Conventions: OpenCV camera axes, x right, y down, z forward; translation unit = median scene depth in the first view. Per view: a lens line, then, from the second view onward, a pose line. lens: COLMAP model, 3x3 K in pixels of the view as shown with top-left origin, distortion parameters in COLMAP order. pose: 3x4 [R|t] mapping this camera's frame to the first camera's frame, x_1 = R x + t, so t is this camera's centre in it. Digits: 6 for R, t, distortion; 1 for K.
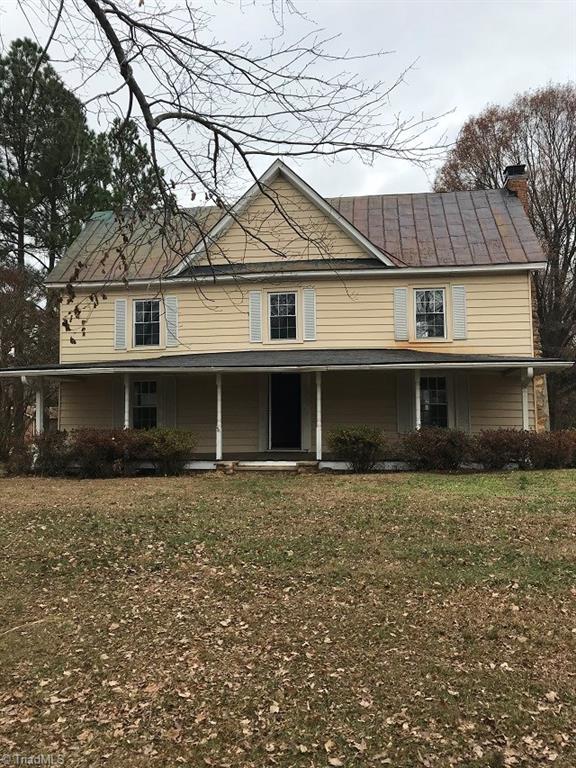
lens RADIAL K [[636.1, 0, 288.1], [0, 636.1, 390.4], [0, 0, 1]] dist [0.006975, -0.005750]
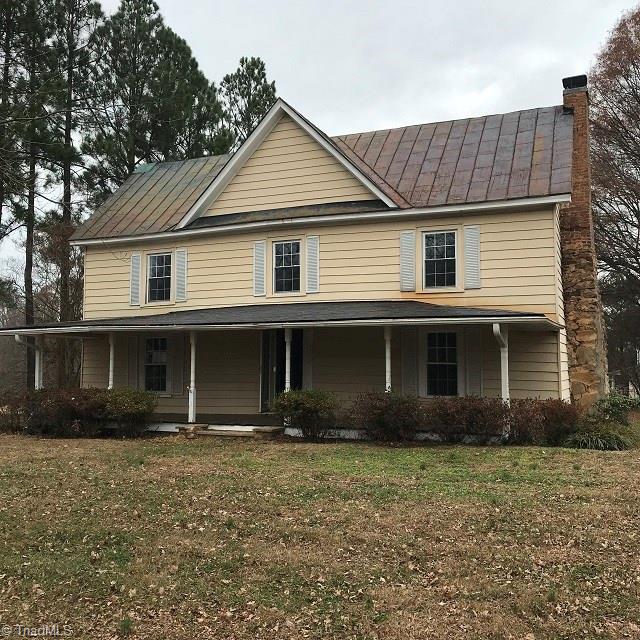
lens RADIAL K [[716.8, 0, 319.8], [0, 716.8, 315.4], [0, 0, 1]] dist [0.027305, 0.000000]
pose [[0.964953, -0.011368, -0.262176, 0.316874], [0.001999, 0.999351, -0.035975, -0.009688], [0.262414, 0.034190, 0.964349, 0.016535]]
